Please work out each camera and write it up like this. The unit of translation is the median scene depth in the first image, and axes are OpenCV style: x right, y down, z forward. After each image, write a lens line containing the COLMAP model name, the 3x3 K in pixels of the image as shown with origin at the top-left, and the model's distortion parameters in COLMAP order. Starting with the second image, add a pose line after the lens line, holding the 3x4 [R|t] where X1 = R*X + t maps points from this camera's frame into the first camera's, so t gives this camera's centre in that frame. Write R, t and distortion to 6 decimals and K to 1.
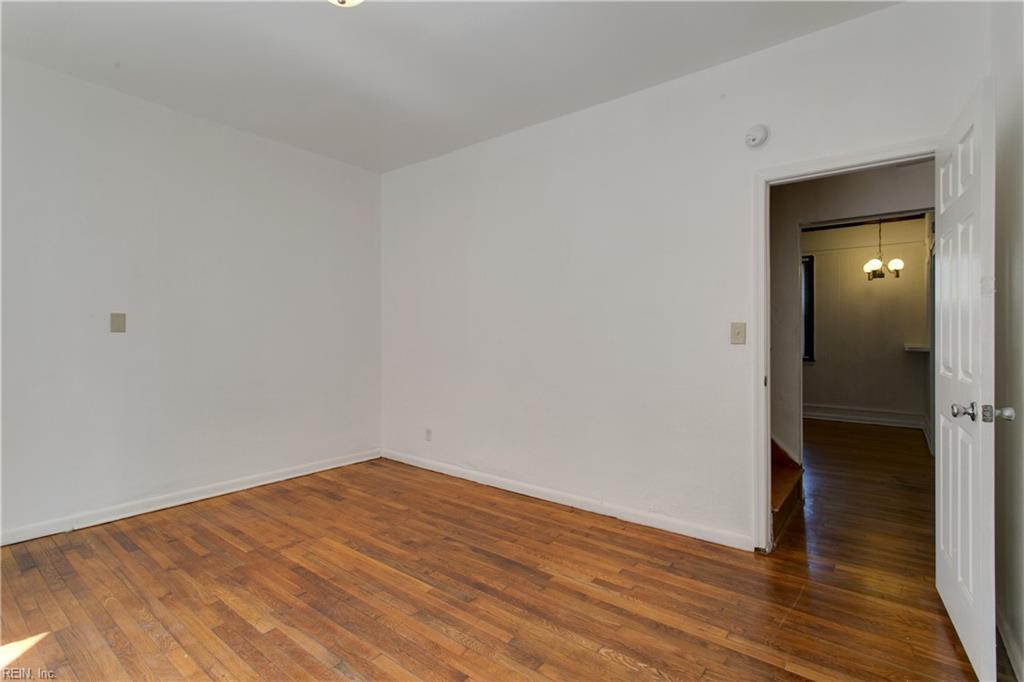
lens RADIAL K [[481.8, 0, 510.9], [0, 481.8, 338.0], [0, 0, 1]] dist [0.002707, 0.002501]
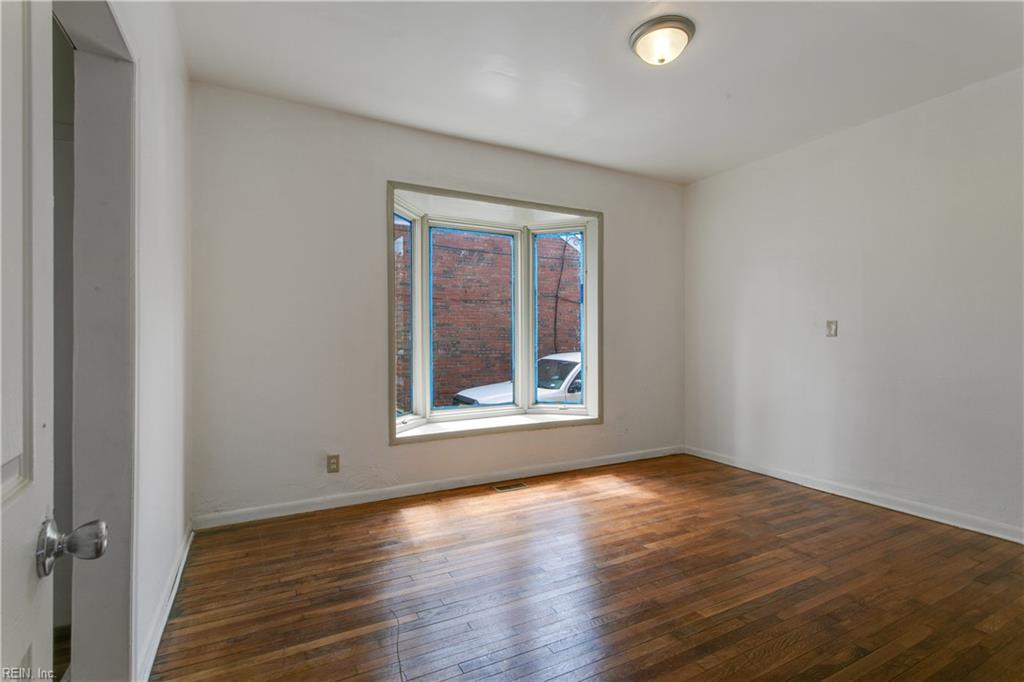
lens RADIAL K [[481.8, 0, 510.3], [0, 481.8, 341.4], [0, 0, 1]] dist [0.002707, 0.002501]
pose [[-0.399601, -0.000008, -0.916689, 0.676139], [-0.006330, 0.999976, 0.002751, 0.004203], [0.916667, 0.006902, -0.399591, 0.857079]]
